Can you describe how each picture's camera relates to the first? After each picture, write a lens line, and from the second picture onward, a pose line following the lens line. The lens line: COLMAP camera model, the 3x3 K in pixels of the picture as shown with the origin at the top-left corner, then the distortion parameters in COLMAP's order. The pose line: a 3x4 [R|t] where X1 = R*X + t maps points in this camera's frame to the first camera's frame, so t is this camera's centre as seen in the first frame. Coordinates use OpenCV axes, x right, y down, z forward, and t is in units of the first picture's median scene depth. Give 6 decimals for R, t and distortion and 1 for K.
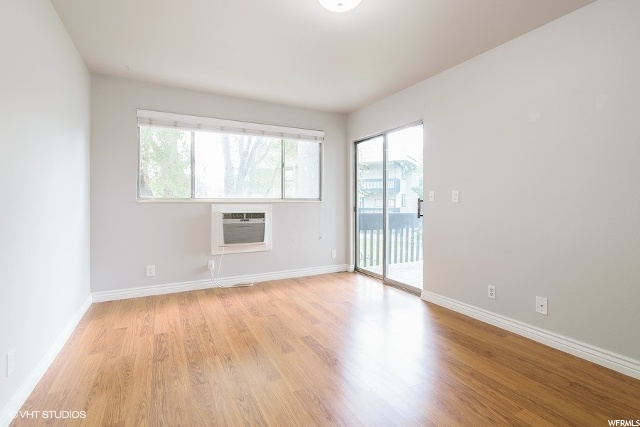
lens RADIAL K [[304.1, 0, 320.8], [0, 304.1, 204.4], [0, 0, 1]] dist [0.000464, 0.000135]
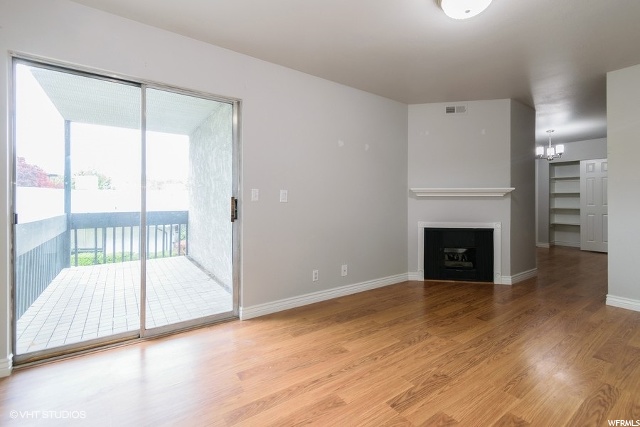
lens RADIAL K [[288.9, 0, 322.7], [0, 288.9, 204.6], [0, 0, 1]] dist [-0.000192, 0.000100]
pose [[-0.130095, -0.007697, 0.991472, -0.642305], [0.004819, 0.999953, 0.008395, -0.007255], [-0.991490, 0.005870, -0.130052, 1.223743]]
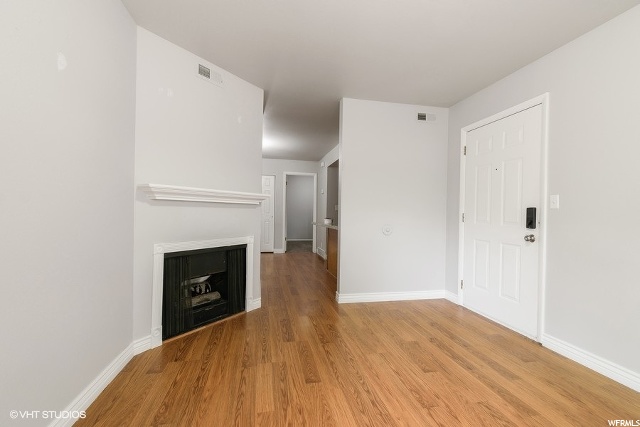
lens RADIAL K [[281.0, 0, 320.0], [0, 281.0, 213.5], [0, 0, 1]] dist [0.000930, 0.000141]
pose [[-0.961708, -0.021087, 0.273264, 0.139602], [-0.018663, 0.999760, 0.011468, -0.012505], [-0.273440, 0.005929, -0.961871, 1.193341]]
